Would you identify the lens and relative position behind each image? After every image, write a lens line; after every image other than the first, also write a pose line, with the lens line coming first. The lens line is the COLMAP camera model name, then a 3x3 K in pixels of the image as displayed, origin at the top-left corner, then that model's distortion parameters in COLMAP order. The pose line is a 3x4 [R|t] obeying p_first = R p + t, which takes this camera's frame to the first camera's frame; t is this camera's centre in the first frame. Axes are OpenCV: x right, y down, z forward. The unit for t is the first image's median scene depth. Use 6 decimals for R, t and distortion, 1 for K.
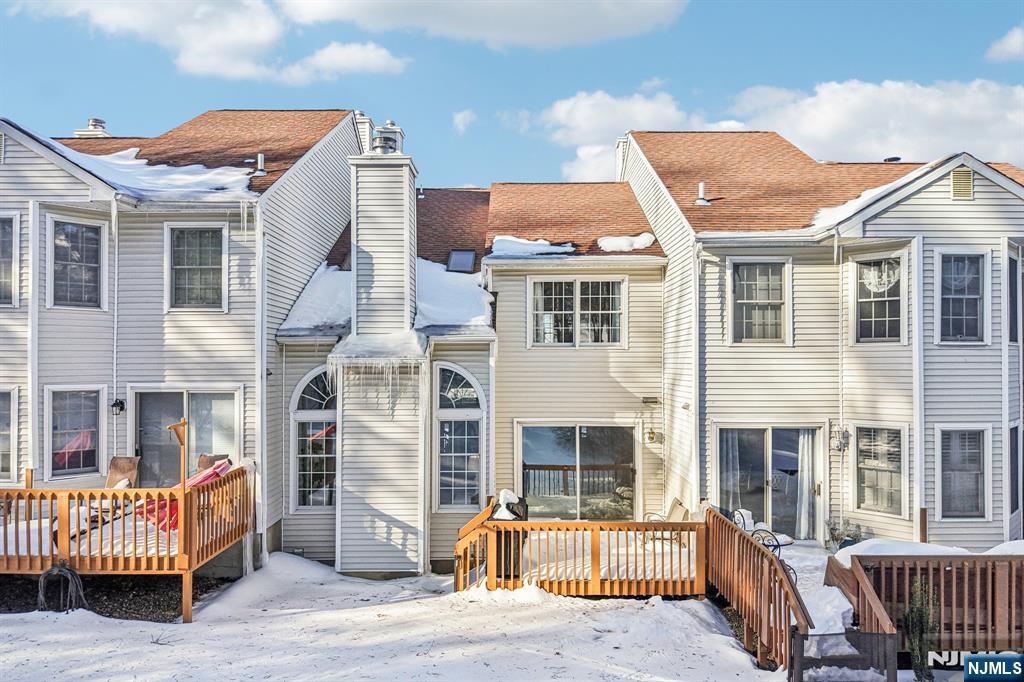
lens RADIAL K [[693.0, 0, 517.5], [0, 693.0, 355.6], [0, 0, 1]] dist [0.026995, -0.034180]
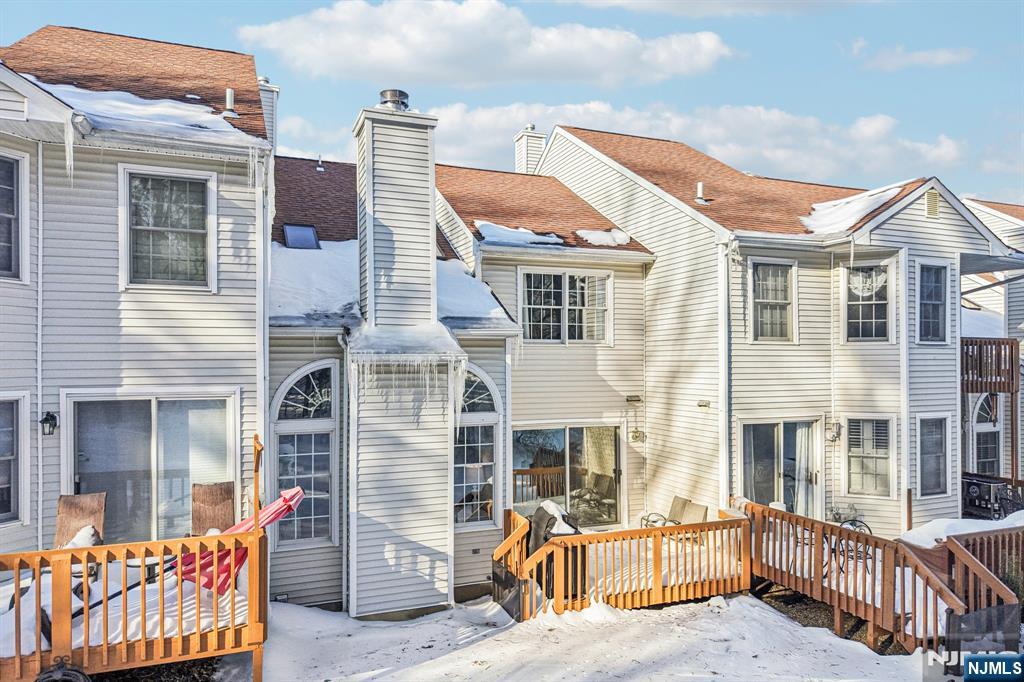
lens RADIAL K [[693.0, 0, 517.5], [0, 693.0, 355.6], [0, 0, 1]] dist [0.026995, -0.034180]
pose [[0.925676, 0.002826, 0.378307, -0.400483], [-0.001902, 0.999994, -0.002818, 0.007492], [-0.378313, 0.001889, 0.925676, 0.180740]]
